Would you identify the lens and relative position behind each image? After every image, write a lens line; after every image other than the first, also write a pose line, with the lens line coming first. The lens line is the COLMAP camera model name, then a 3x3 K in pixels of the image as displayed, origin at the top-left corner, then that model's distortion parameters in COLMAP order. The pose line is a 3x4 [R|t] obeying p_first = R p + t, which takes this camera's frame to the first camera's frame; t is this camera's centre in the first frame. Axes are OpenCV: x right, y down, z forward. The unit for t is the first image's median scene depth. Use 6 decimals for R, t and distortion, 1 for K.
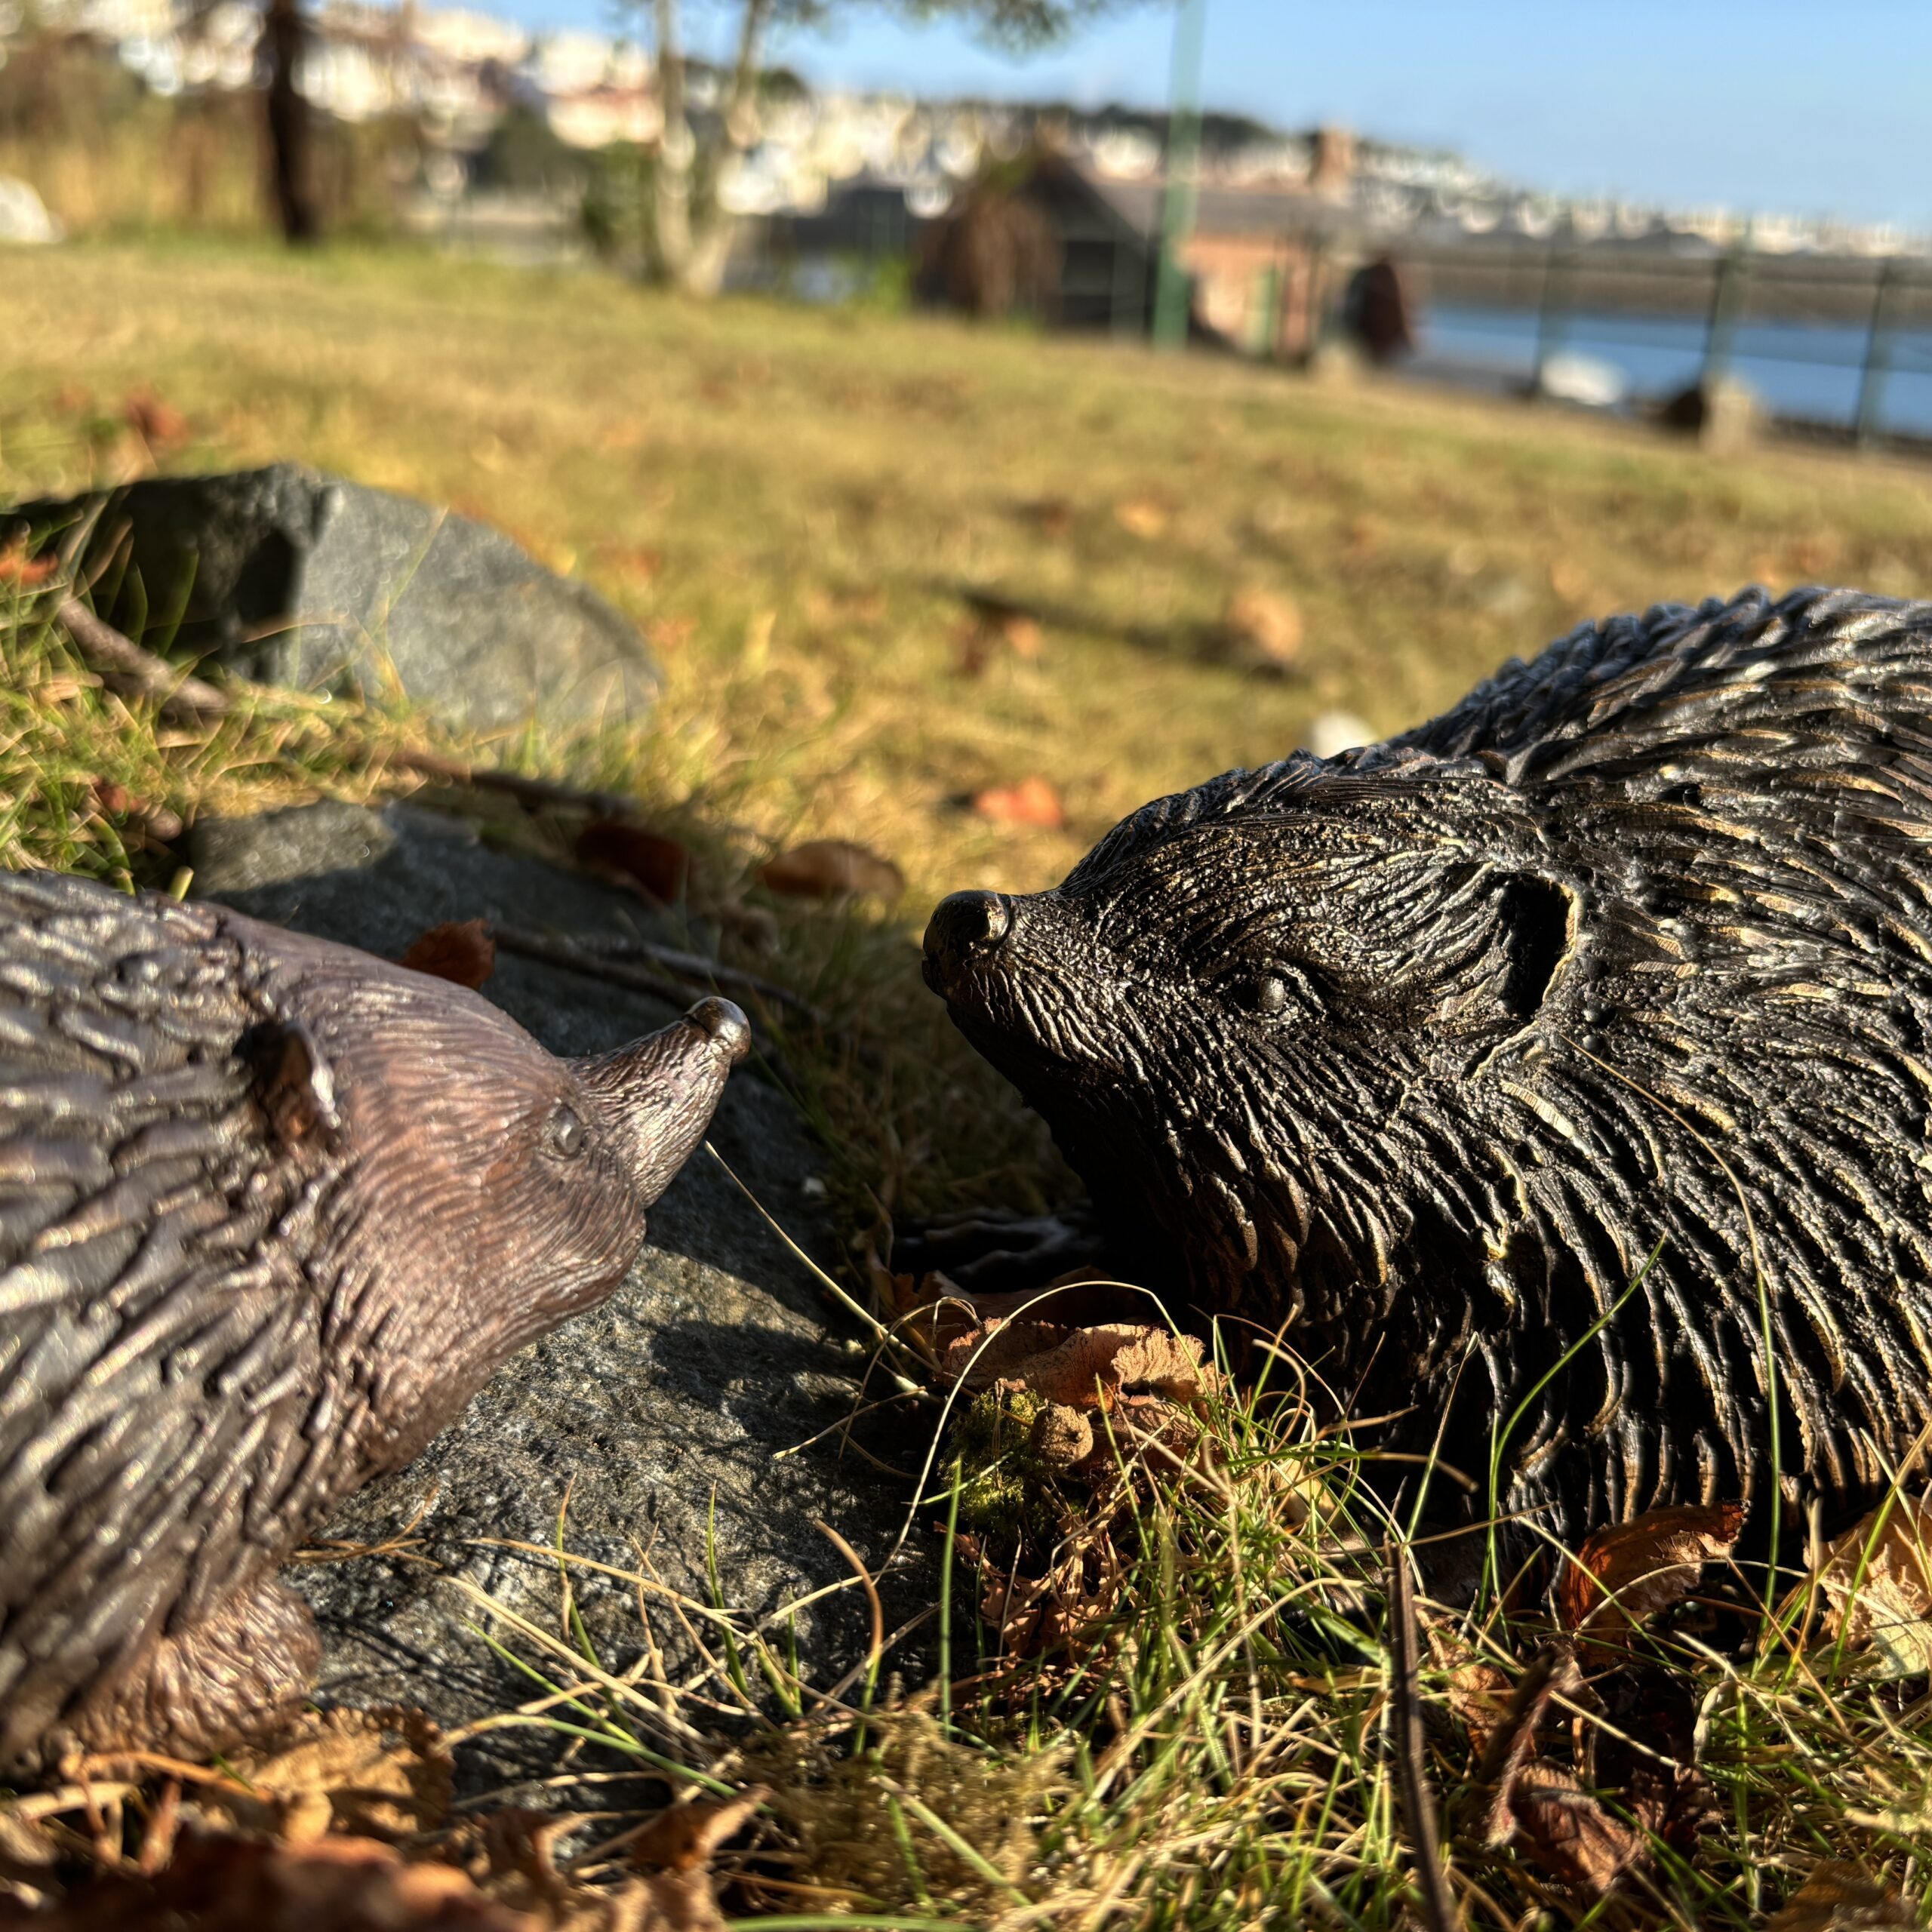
lens RADIAL K [[2132.6, 0, 966.2], [0, 2132.6, 969.6], [0, 0, 1]] dist [-0.024774, -0.009469]
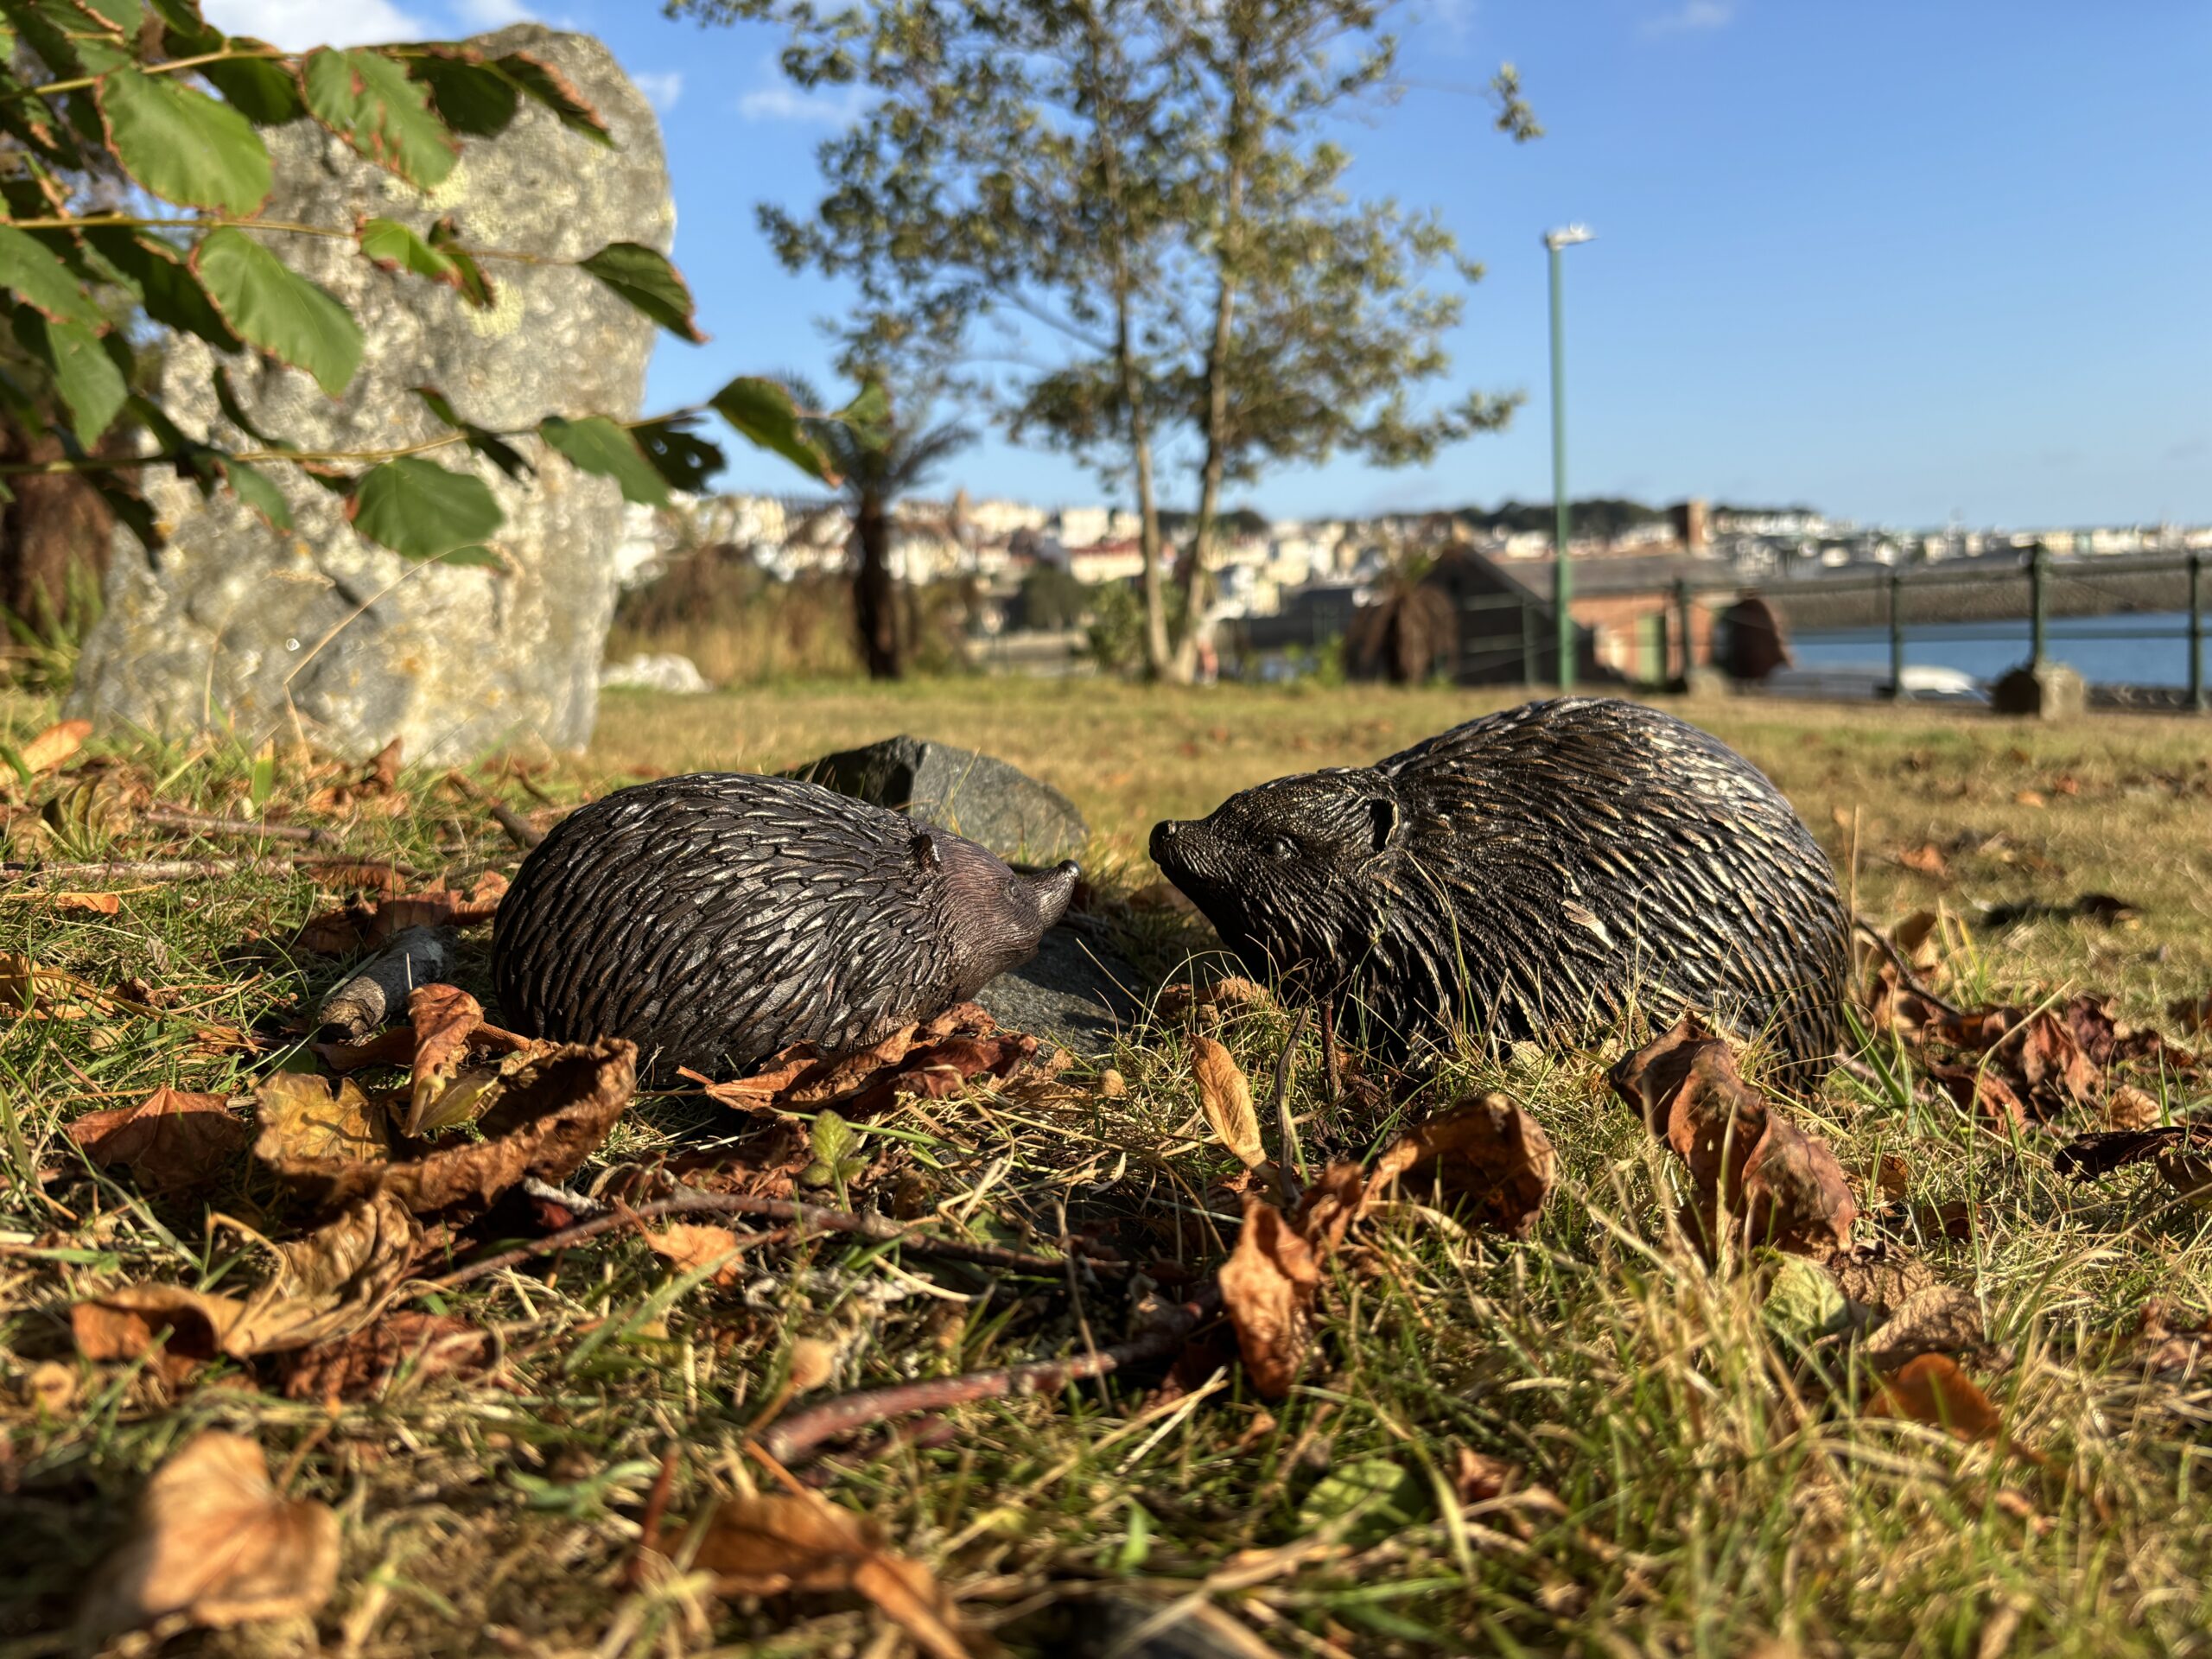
lens RADIAL K [[1797.5, 0, 1095.1], [0, 1797.5, 793.1], [0, 0, 1]] dist [0.053399, -0.091303]
pose [[0.980273, -0.088962, -0.176494, 0.180254], [0.043313, 0.967961, -0.247338, 0.274285], [0.192843, 0.234815, 0.952719, -0.665306]]
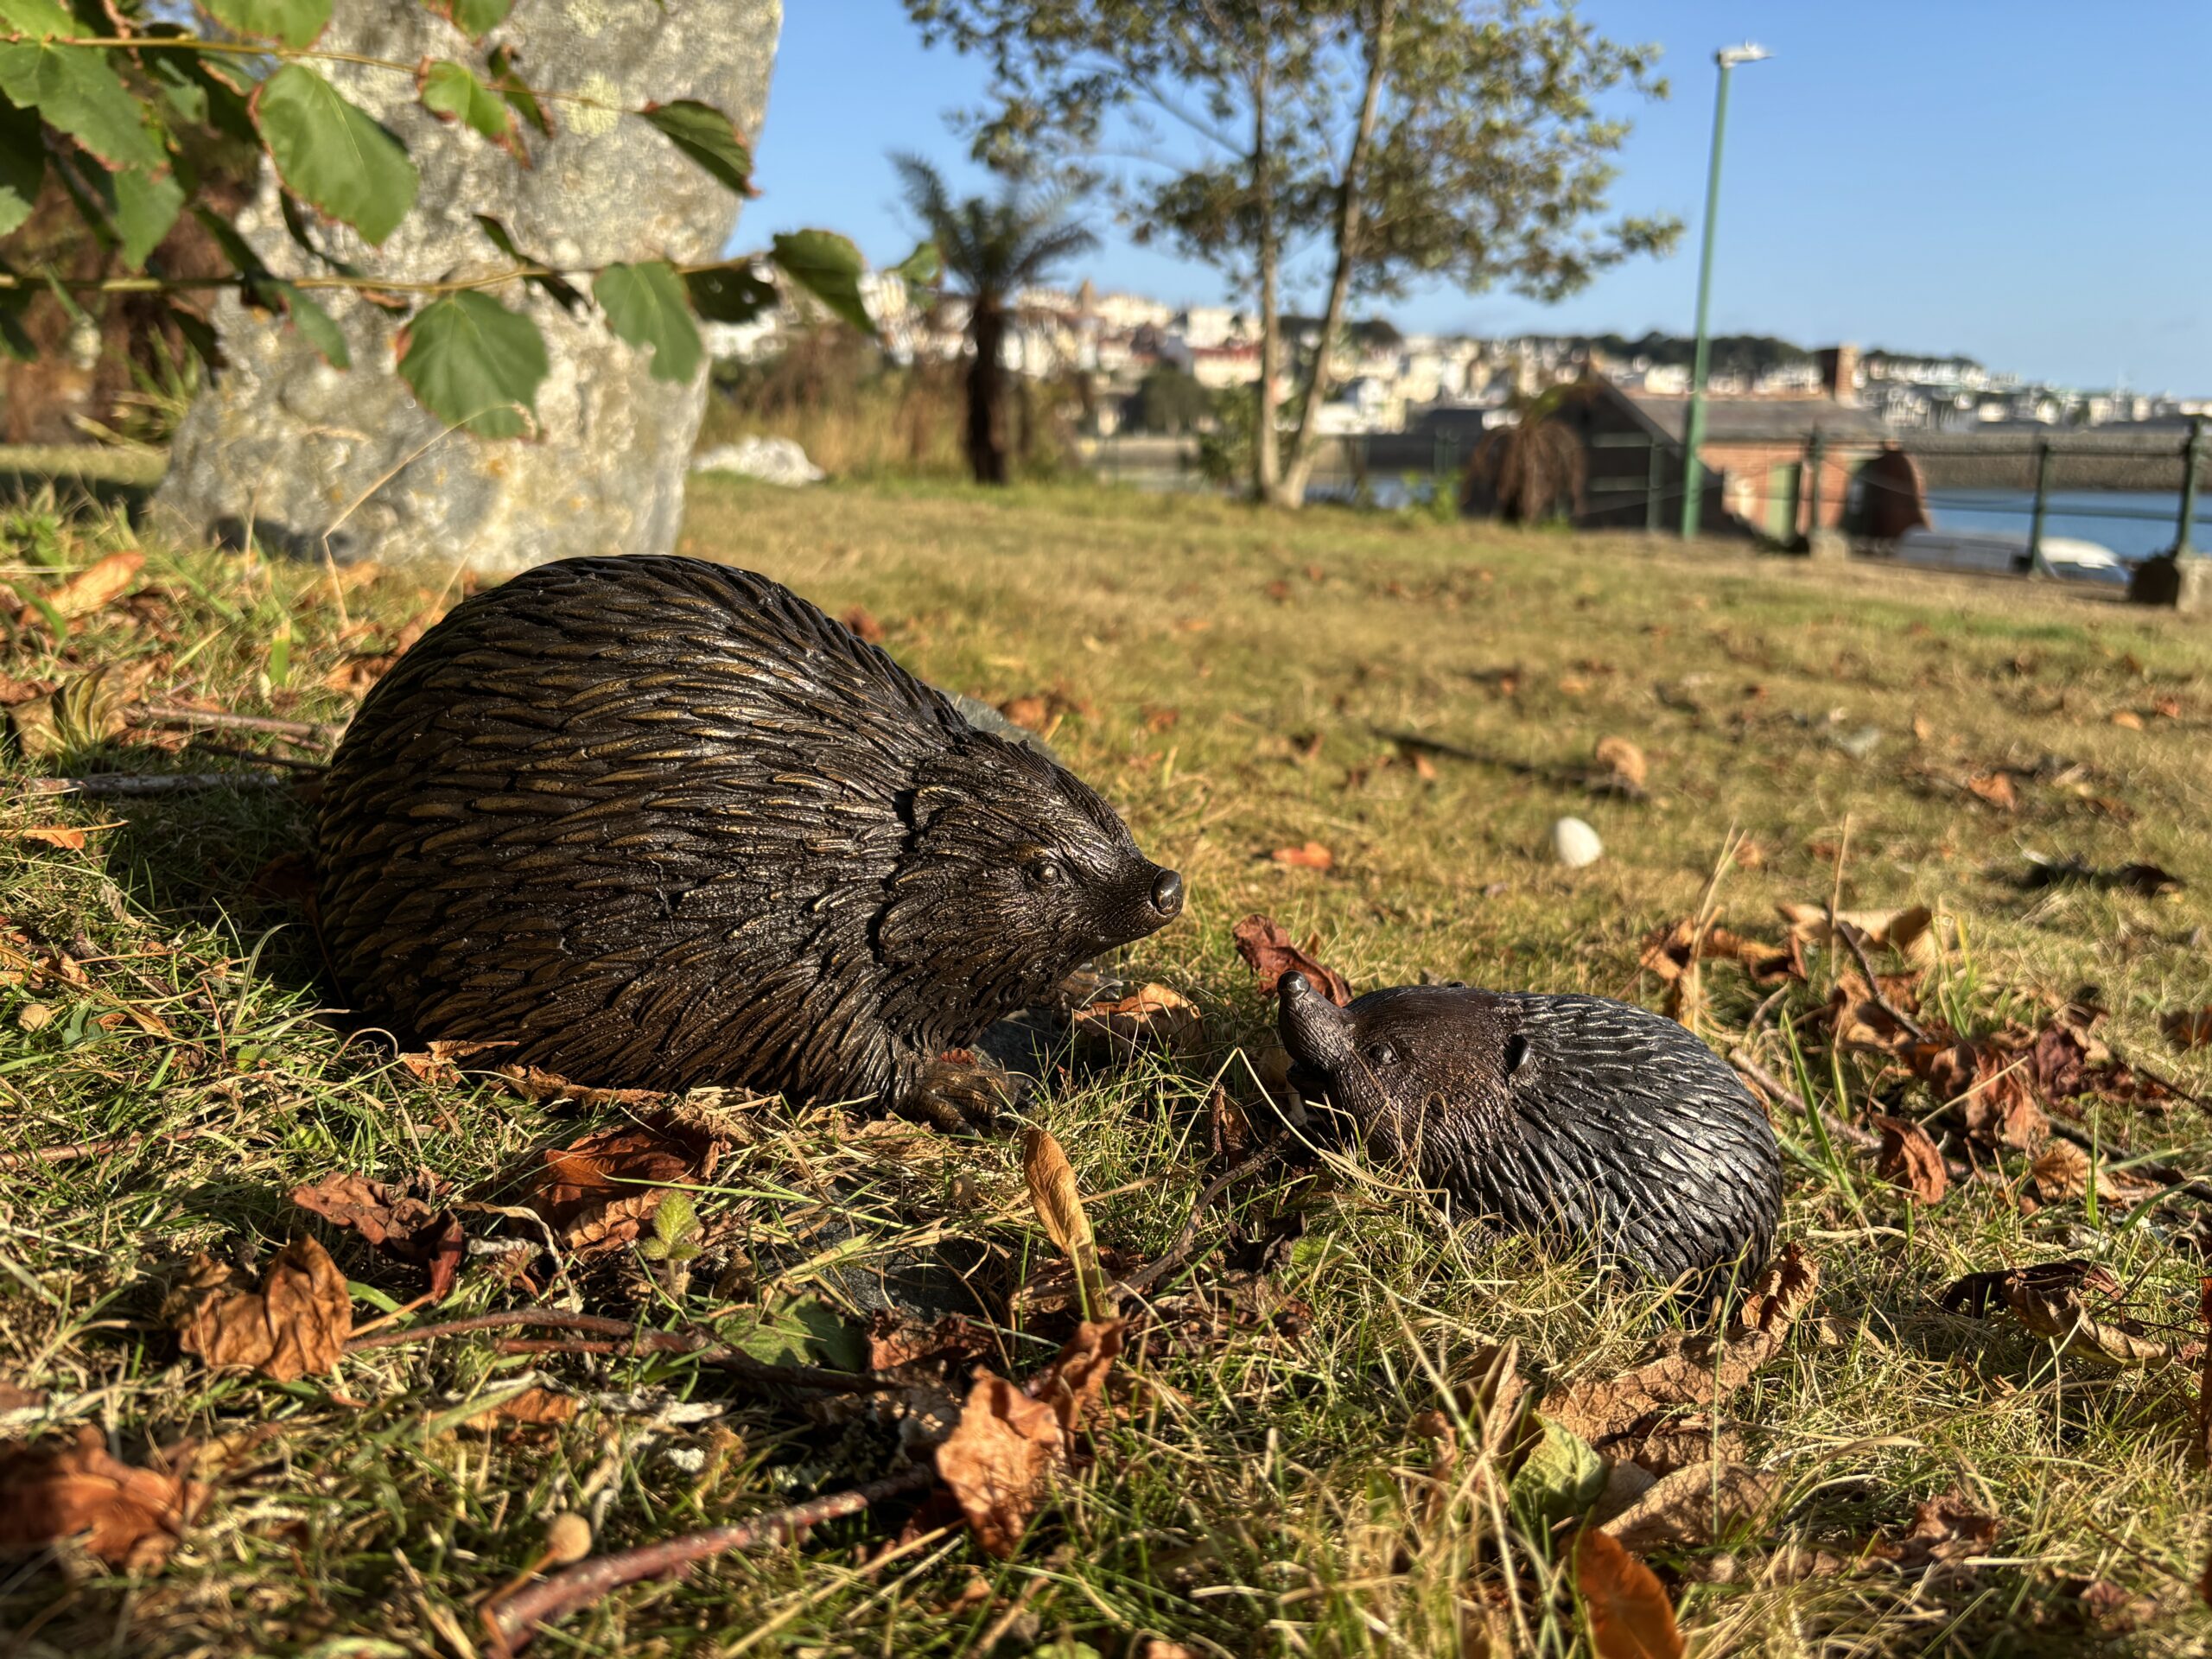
lens RADIAL K [[1797.5, 0, 1095.1], [0, 1797.5, 793.1], [0, 0, 1]] dist [0.053399, -0.091303]
pose [[0.971845, 0.007260, -0.235509, 0.312246], [-0.041432, 0.989216, -0.140479, 0.125384], [0.231949, 0.146282, 0.961666, -0.677983]]
